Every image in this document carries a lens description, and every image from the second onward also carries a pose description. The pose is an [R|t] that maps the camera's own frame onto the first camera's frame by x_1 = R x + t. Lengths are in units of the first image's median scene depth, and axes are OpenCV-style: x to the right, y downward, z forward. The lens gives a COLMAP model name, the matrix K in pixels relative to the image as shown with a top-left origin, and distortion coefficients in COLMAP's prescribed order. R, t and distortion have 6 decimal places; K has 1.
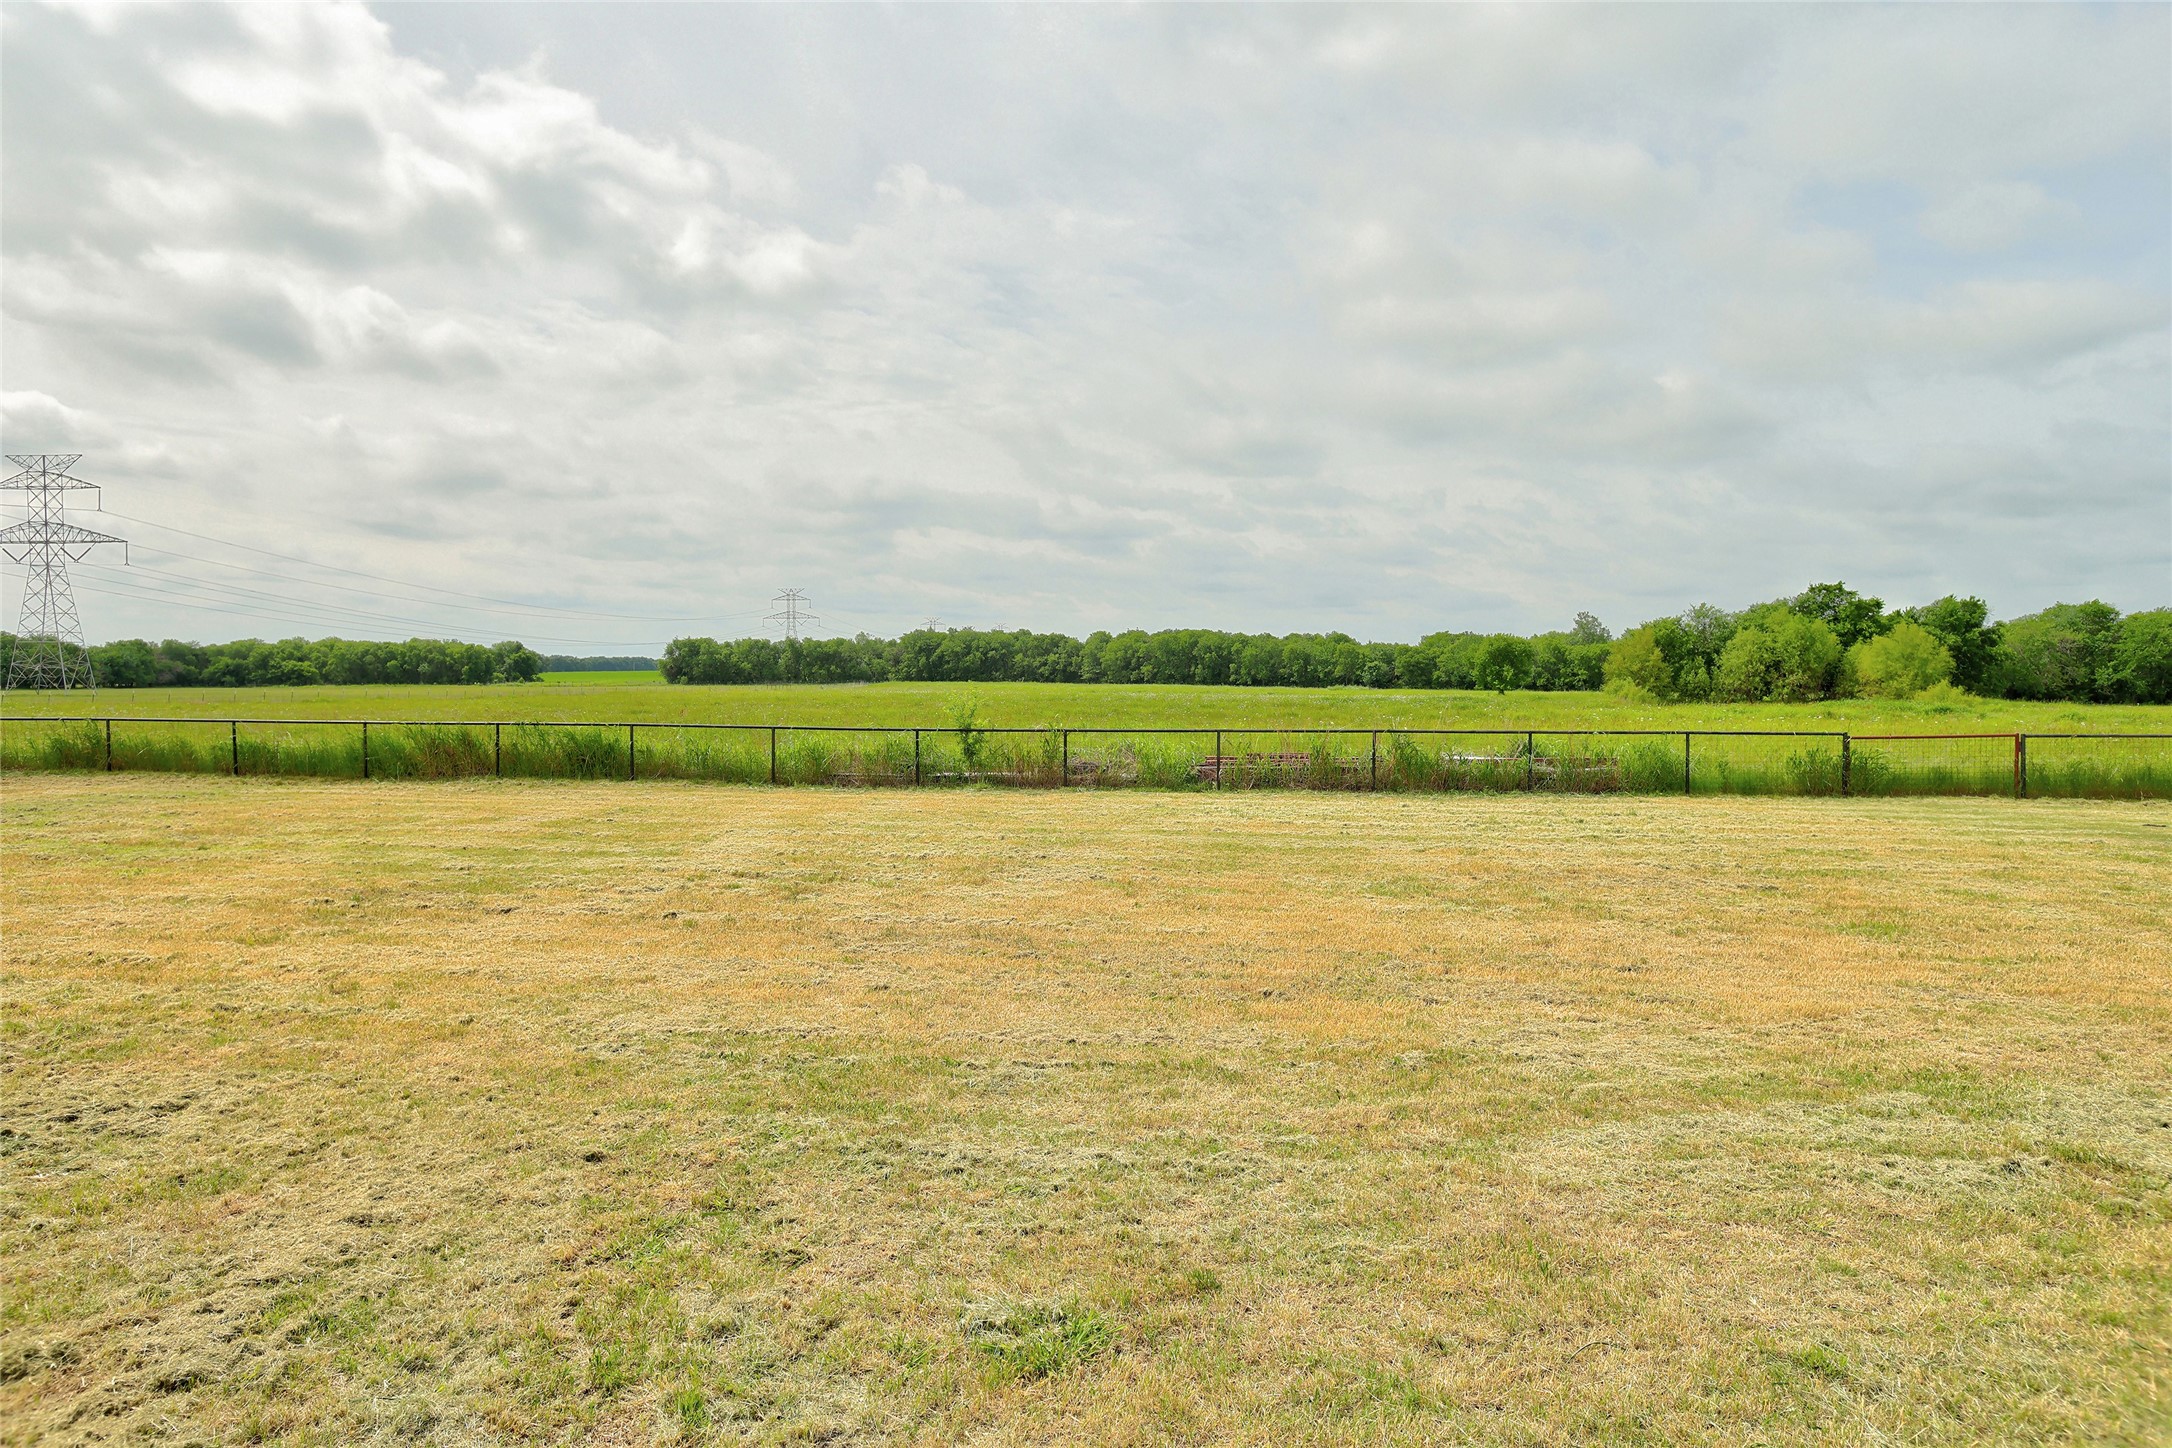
lens RADIAL K [[1238.8, 0, 1083.6], [0, 1238.8, 711.6], [0, 0, 1]] dist [-0.069923, 0.045339]
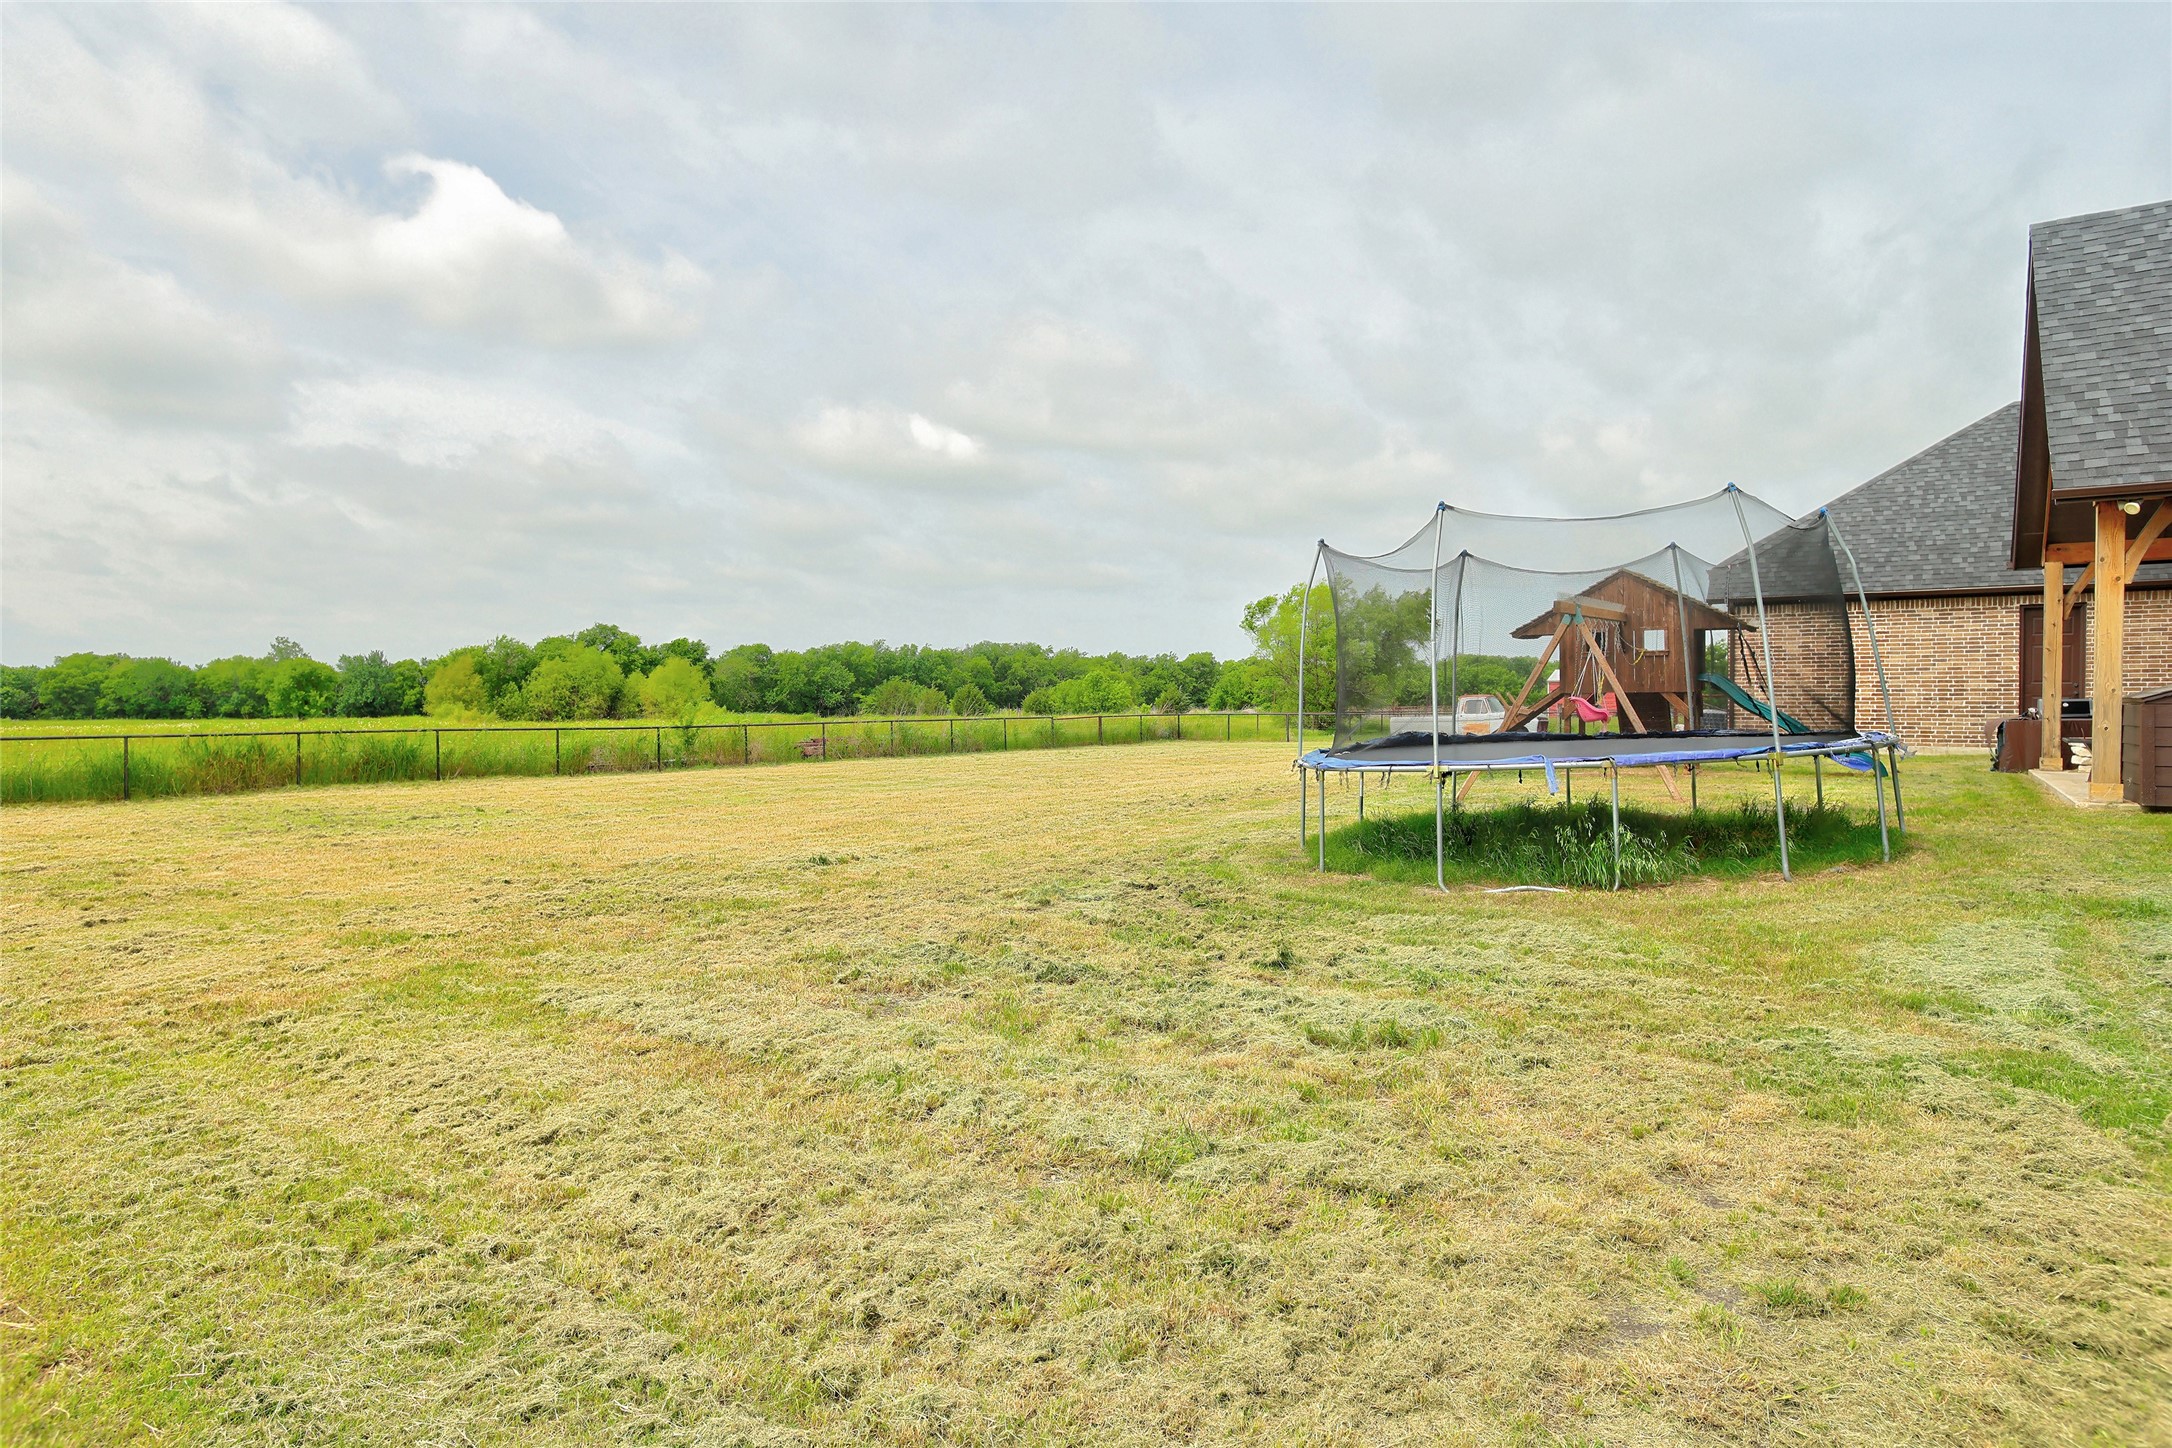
lens RADIAL K [[1238.8, 0, 1075.8], [0, 1238.8, 707.7], [0, 0, 1]] dist [-0.069923, 0.045339]
pose [[0.532801, -0.010966, 0.846170, -0.163554], [0.031737, 0.999472, -0.007031, 0.001807], [-0.845645, 0.030601, 0.532867, -0.031393]]
